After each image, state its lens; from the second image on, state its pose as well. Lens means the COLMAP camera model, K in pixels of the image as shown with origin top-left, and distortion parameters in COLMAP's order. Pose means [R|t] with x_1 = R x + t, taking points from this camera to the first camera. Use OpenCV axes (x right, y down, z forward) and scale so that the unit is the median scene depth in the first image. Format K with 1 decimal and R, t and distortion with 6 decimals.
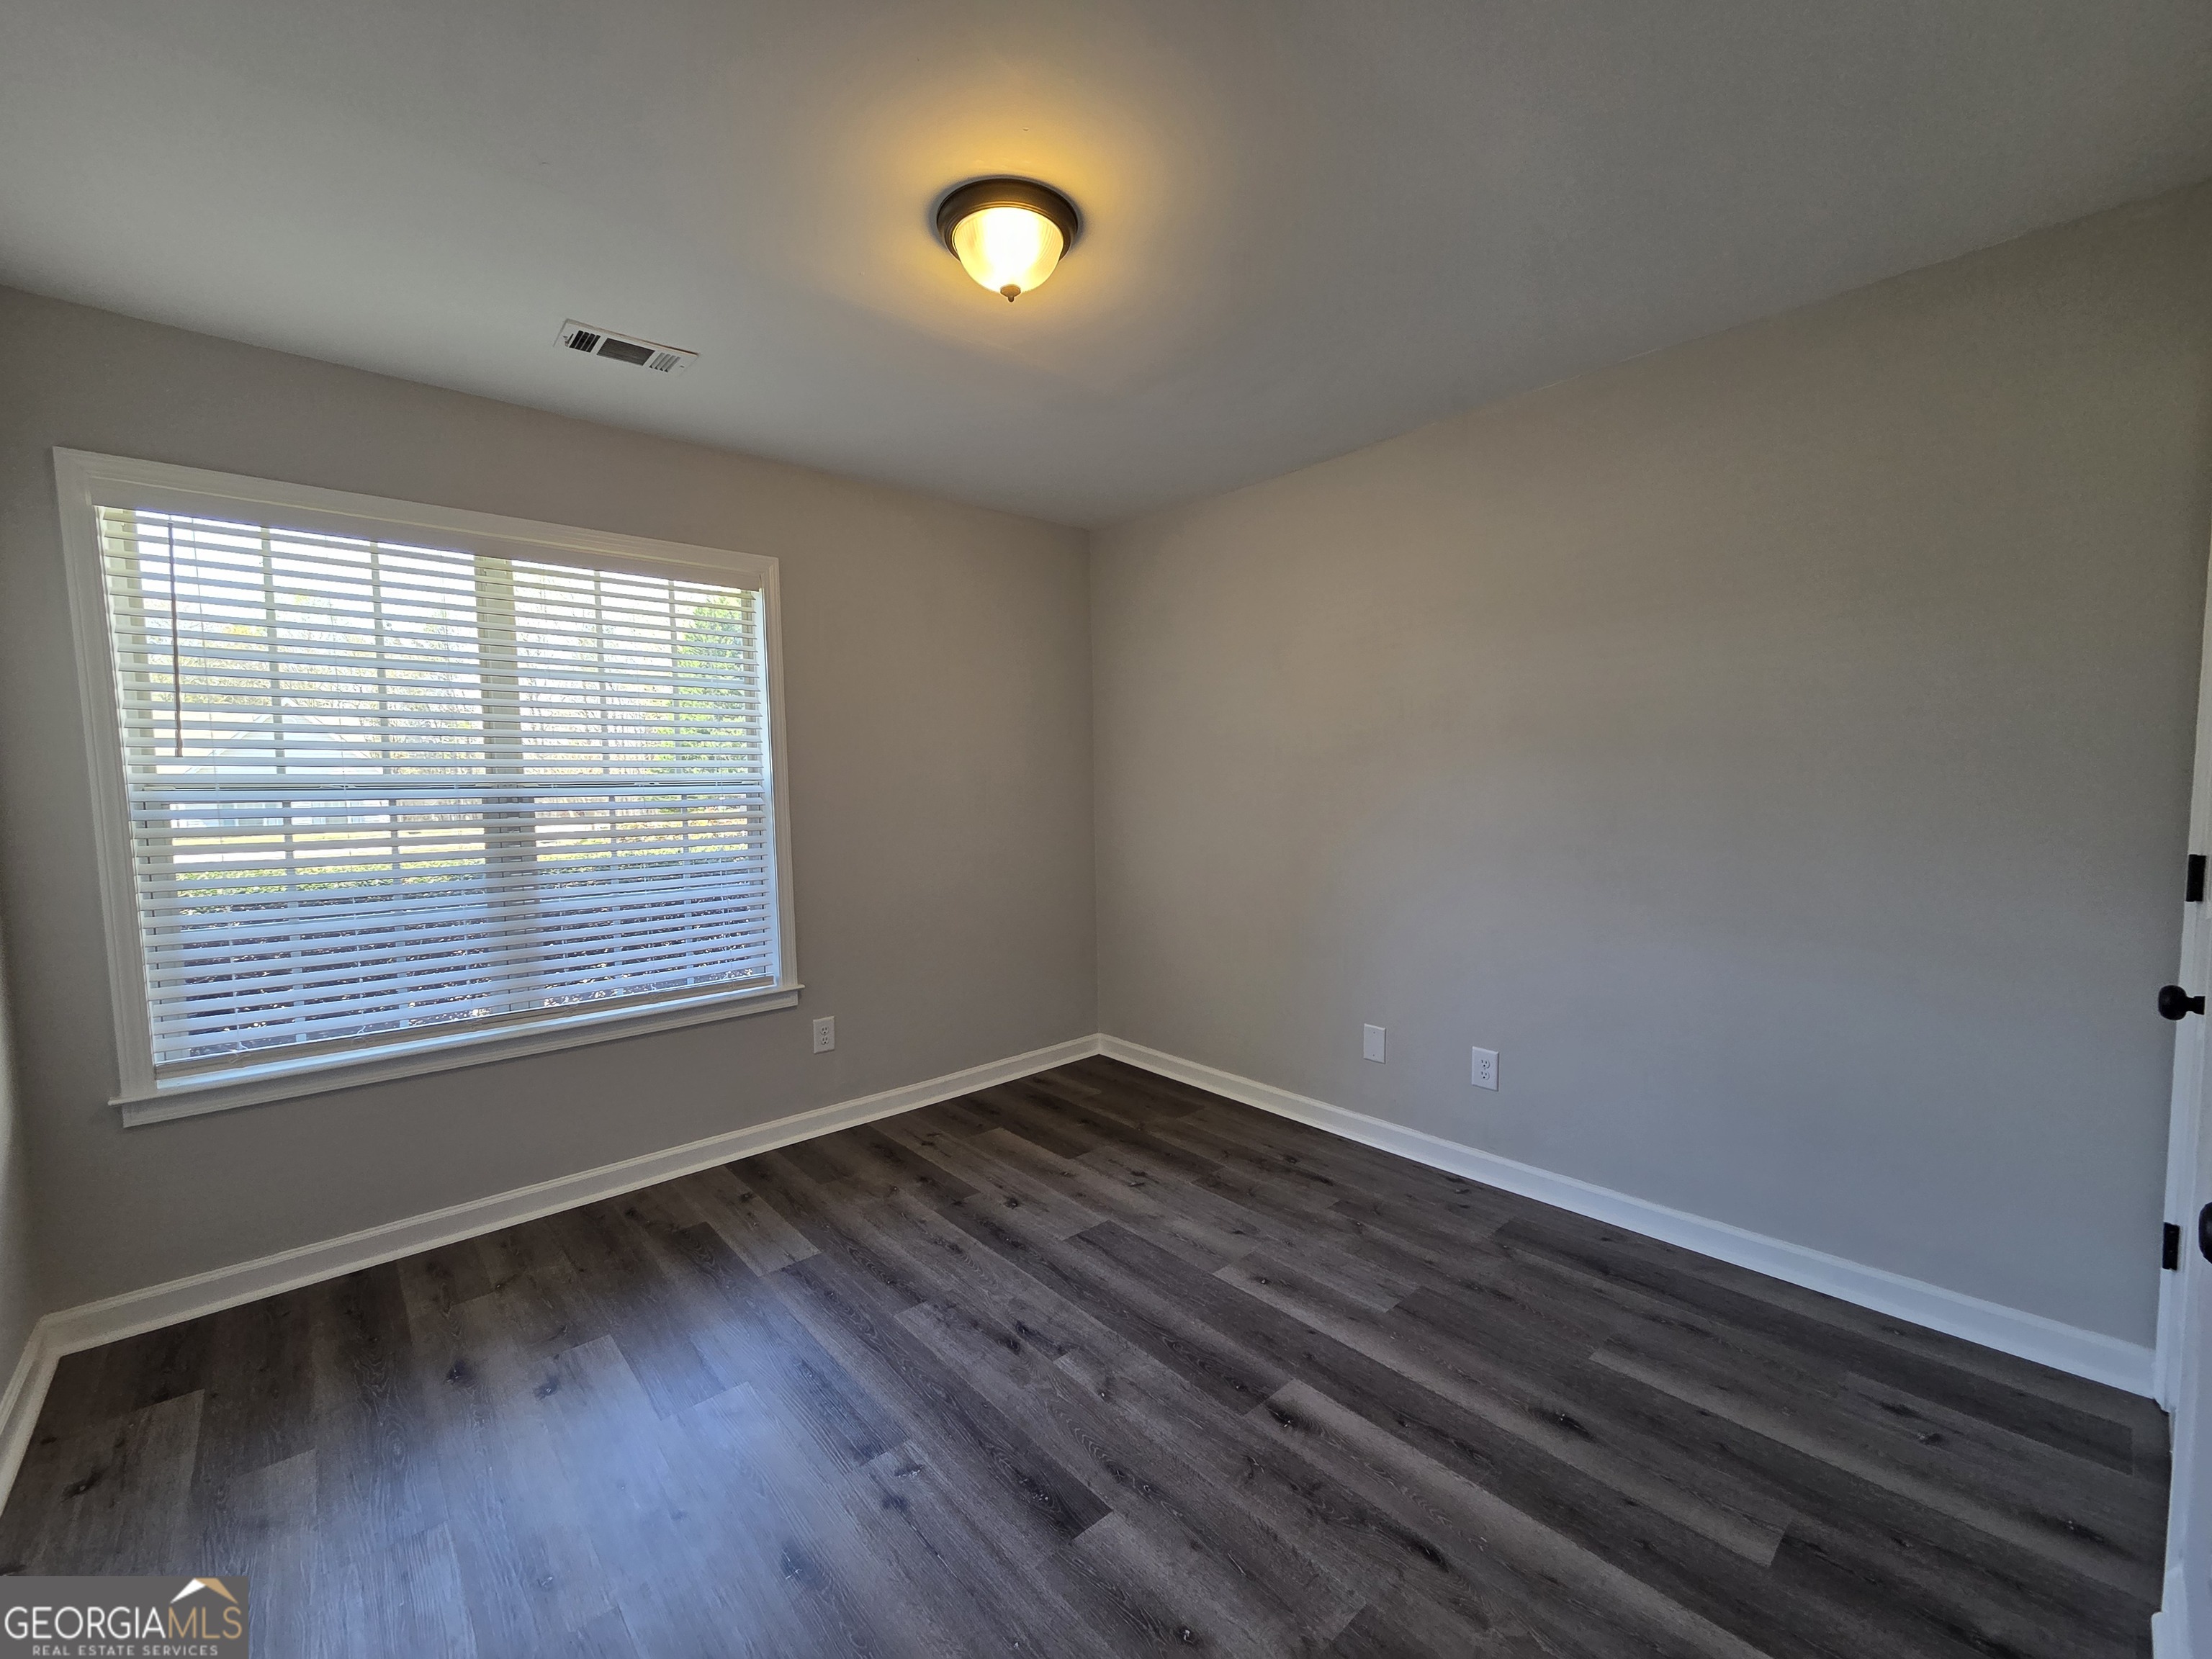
lens RADIAL K [[897.9, 0, 1101.3], [0, 897.9, 822.2], [0, 0, 1]] dist [0.008884, -0.002838]
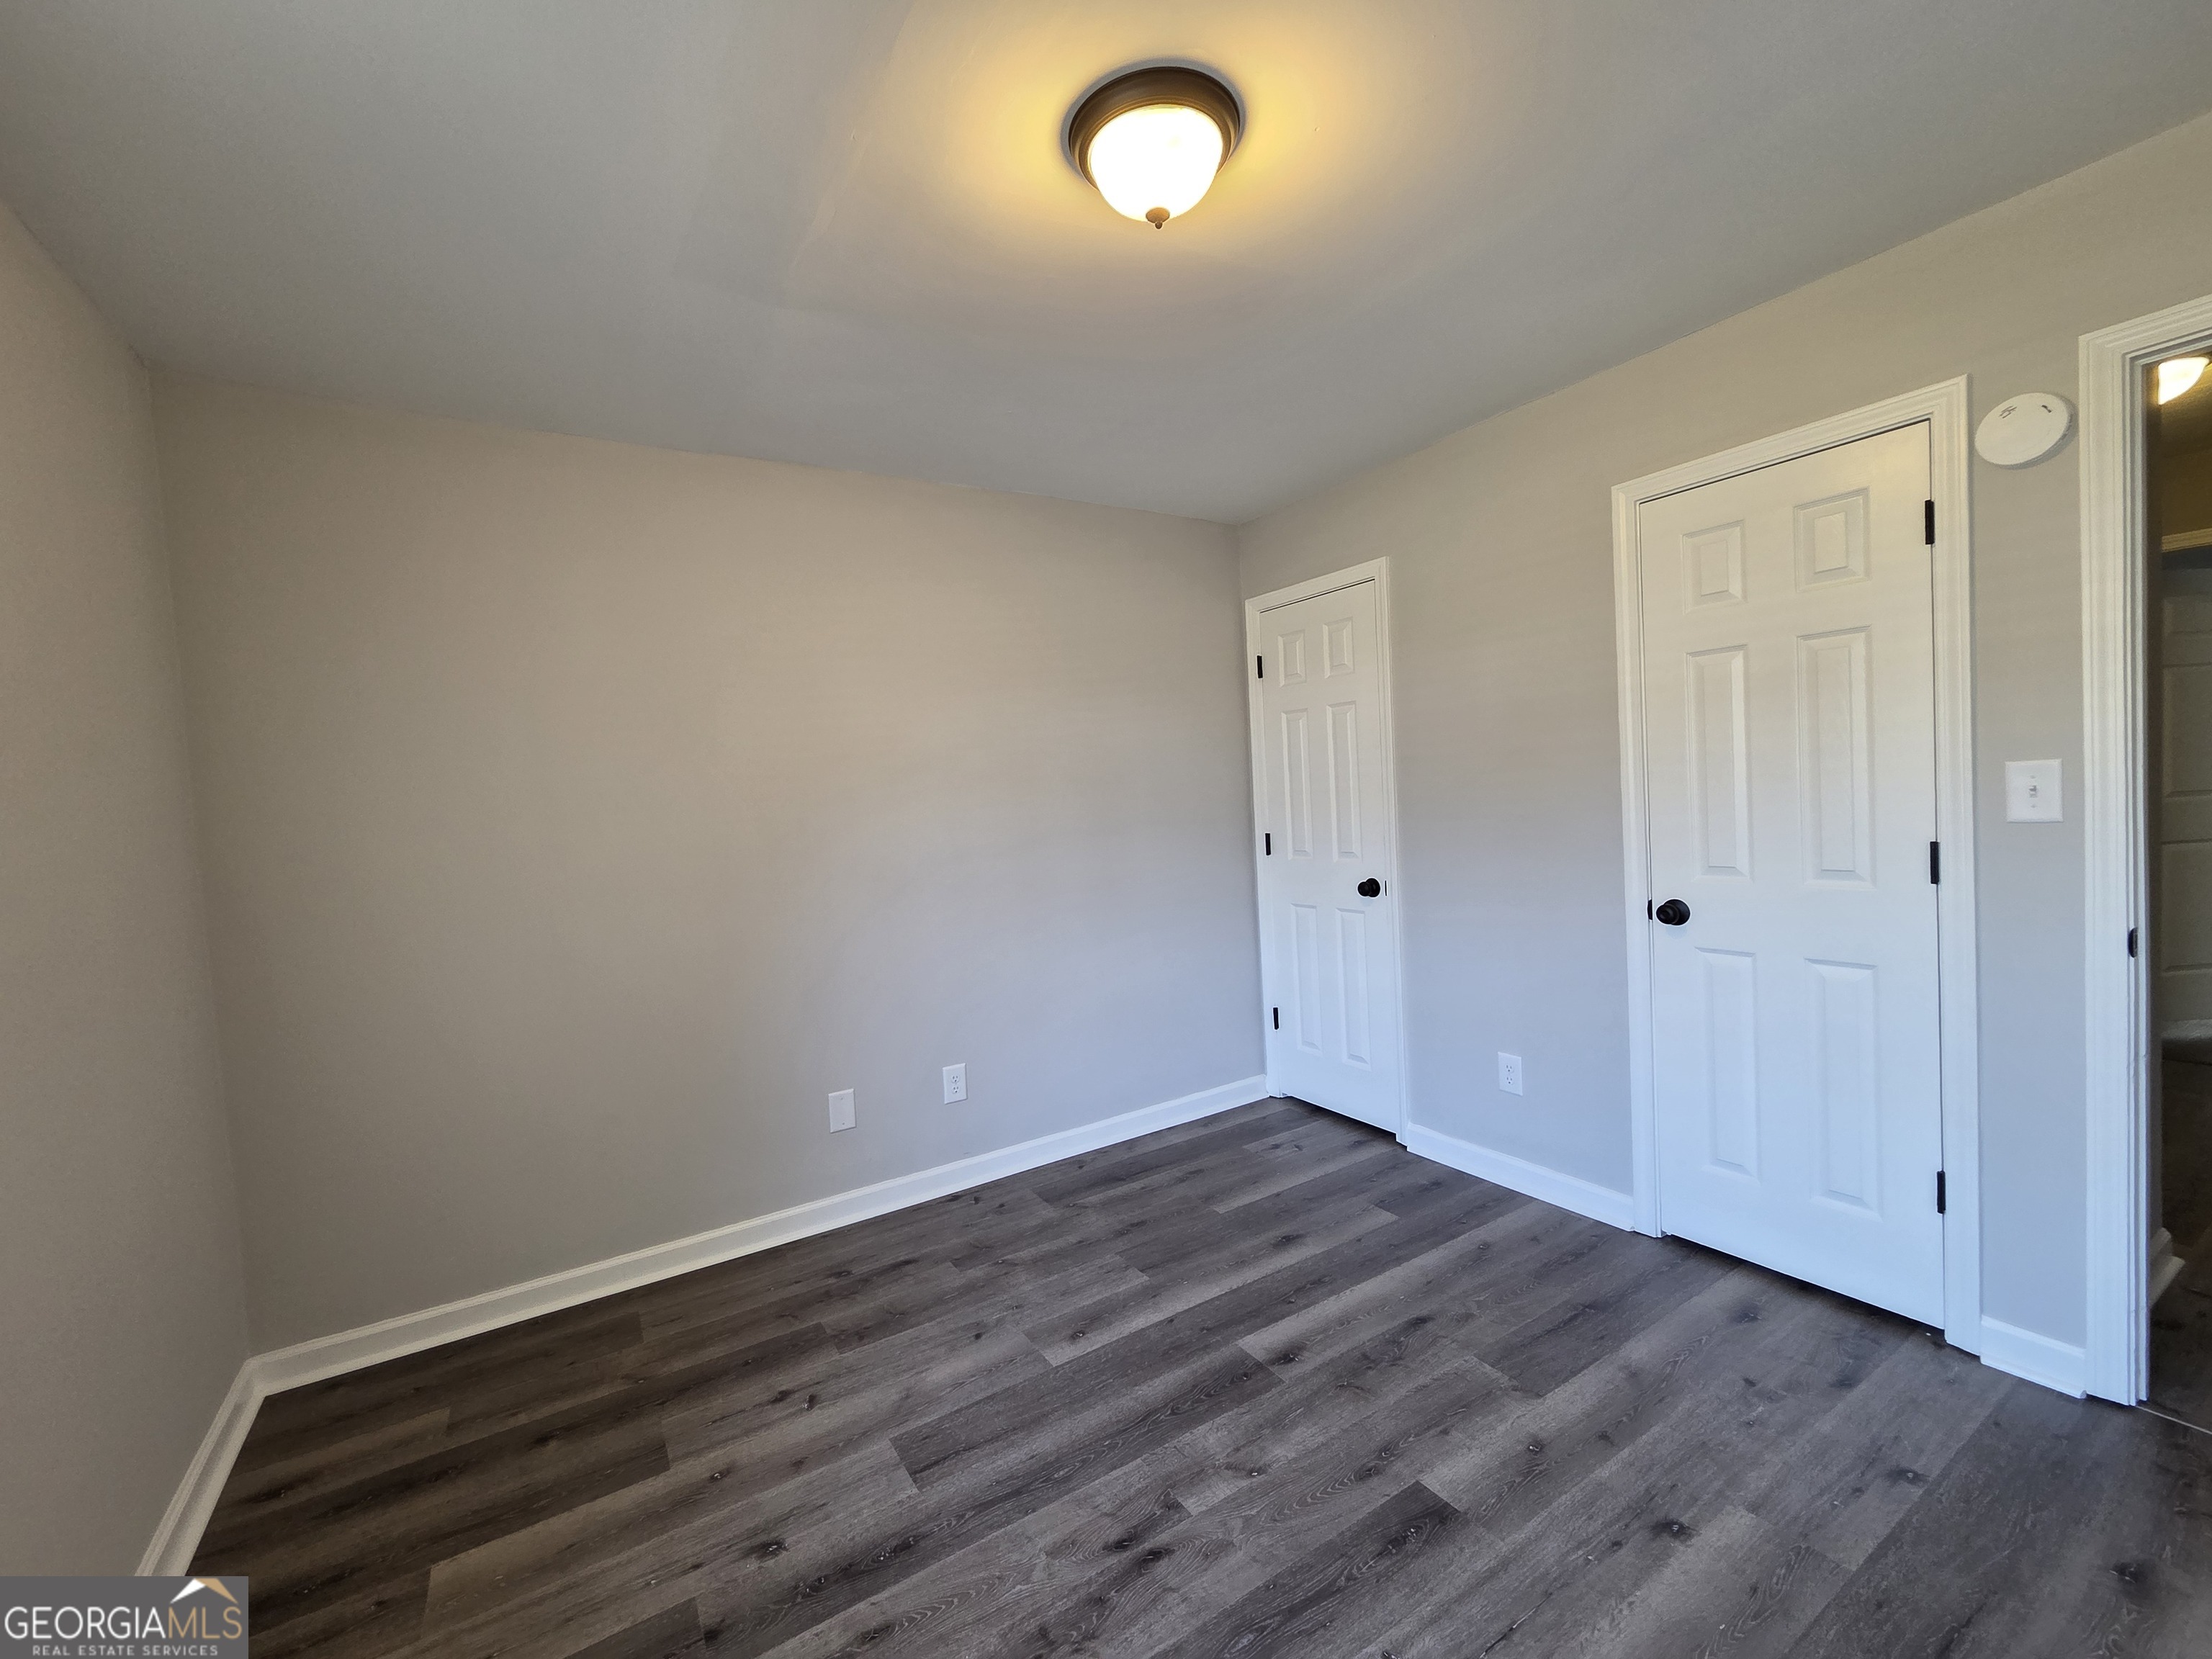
lens RADIAL K [[897.9, 0, 1100.9], [0, 897.9, 834.2], [0, 0, 1]] dist [0.008884, -0.002838]
pose [[0.183645, -0.040063, 0.982176, -0.734415], [0.102702, 0.994483, 0.021362, -0.034212], [-0.977613, 0.096949, 0.186746, 0.755321]]
